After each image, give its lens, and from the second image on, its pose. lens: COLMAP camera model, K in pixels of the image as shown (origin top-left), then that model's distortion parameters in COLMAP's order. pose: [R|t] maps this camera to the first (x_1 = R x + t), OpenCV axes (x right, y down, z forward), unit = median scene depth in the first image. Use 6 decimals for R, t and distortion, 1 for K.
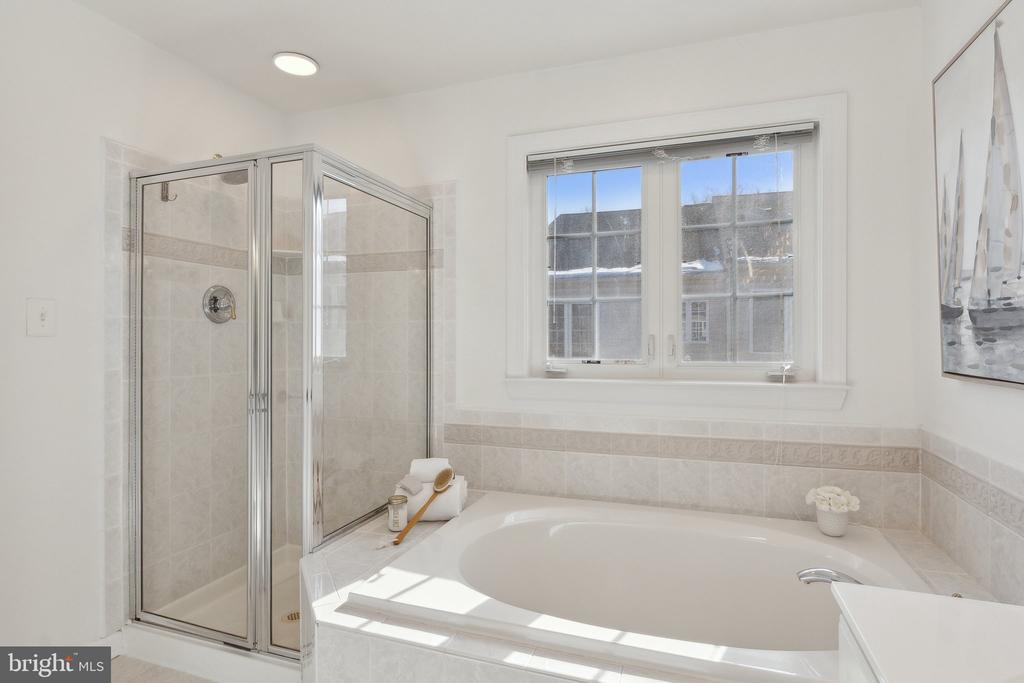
lens RADIAL K [[539.5, 0, 510.8], [0, 539.5, 335.0], [0, 0, 1]] dist [0.001531, -0.001017]
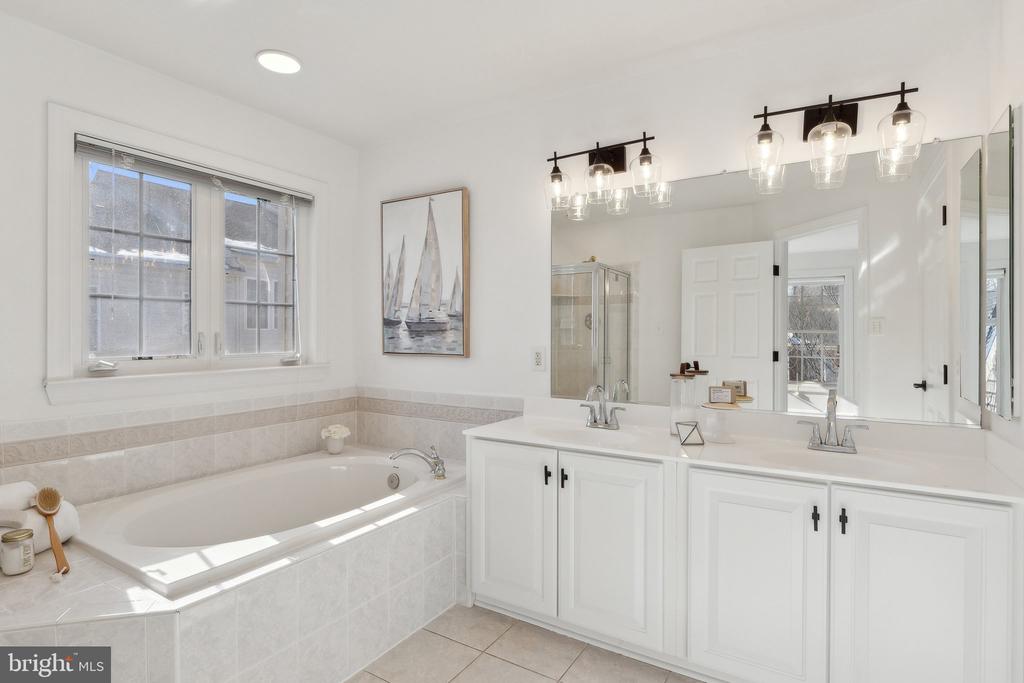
lens RADIAL K [[539.5, 0, 509.1], [0, 539.5, 339.9], [0, 0, 1]] dist [0.001531, -0.001017]
pose [[0.214382, -0.006801, 0.976726, -1.019790], [-0.005206, 0.999954, 0.008105, 0.004340], [-0.976736, -0.006822, 0.214337, 0.137494]]
